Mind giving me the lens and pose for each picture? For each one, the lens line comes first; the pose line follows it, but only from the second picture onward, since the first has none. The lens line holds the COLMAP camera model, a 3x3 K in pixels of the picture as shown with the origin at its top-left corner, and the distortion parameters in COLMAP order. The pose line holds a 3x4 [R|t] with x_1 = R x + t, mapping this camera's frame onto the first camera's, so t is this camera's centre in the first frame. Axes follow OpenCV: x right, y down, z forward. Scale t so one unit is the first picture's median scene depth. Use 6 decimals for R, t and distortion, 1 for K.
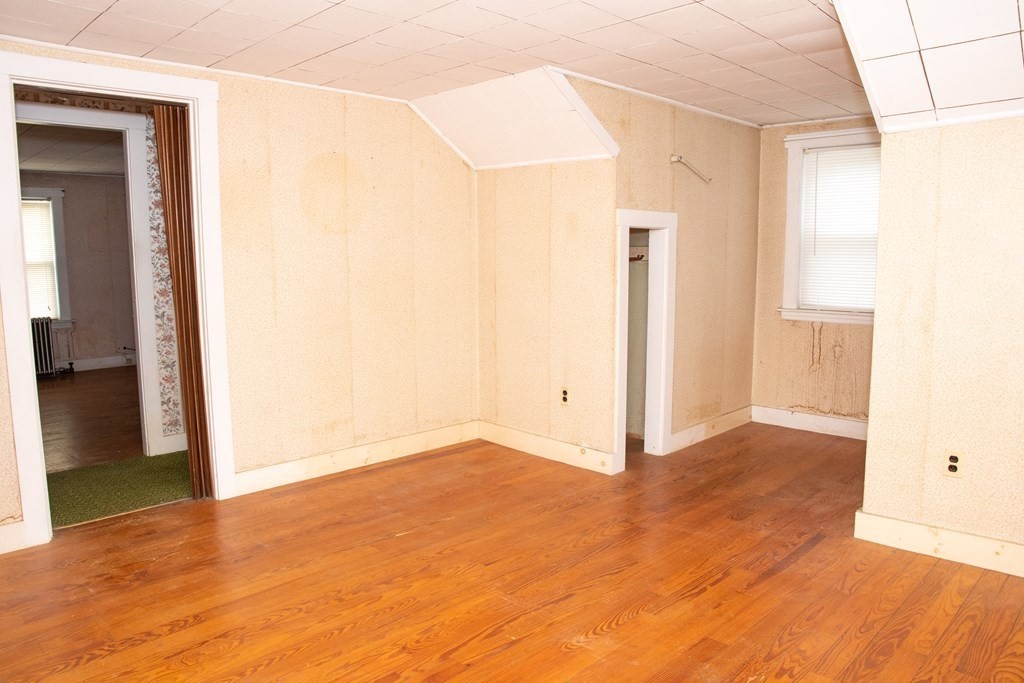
lens RADIAL K [[729.2, 0, 516.4], [0, 729.2, 345.0], [0, 0, 1]] dist [-0.129390, 0.079813]
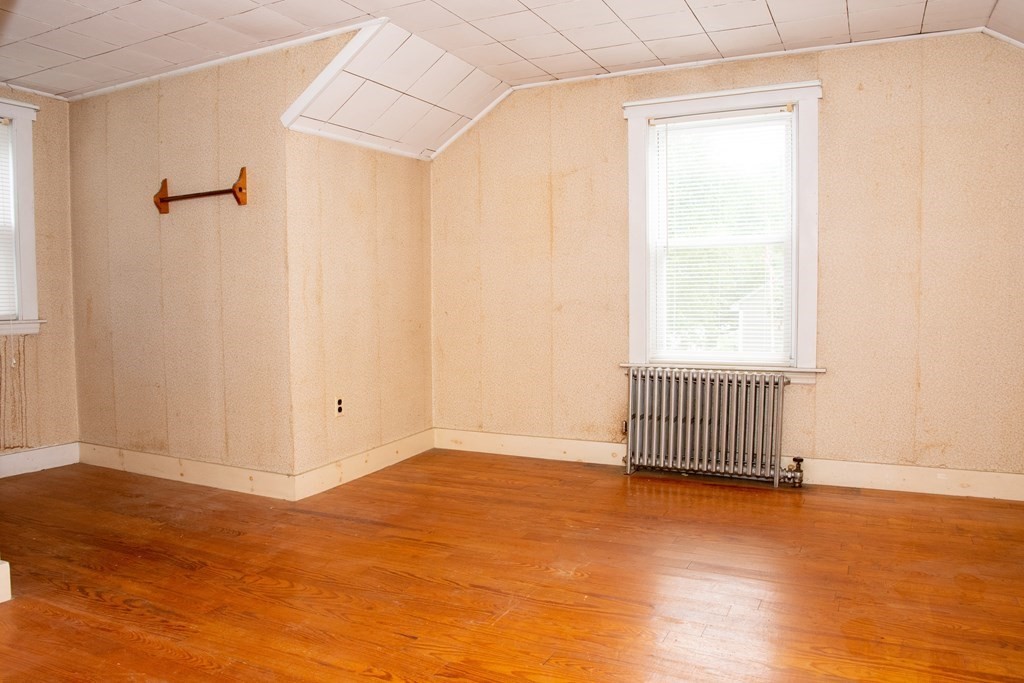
lens RADIAL K [[729.2, 0, 516.4], [0, 729.2, 345.0], [0, 0, 1]] dist [-0.129390, 0.079813]
pose [[-0.291225, -0.068351, 0.954210, -0.698362], [0.132742, 0.984908, 0.111063, -0.041479], [-0.947400, 0.159008, -0.277757, 1.022610]]
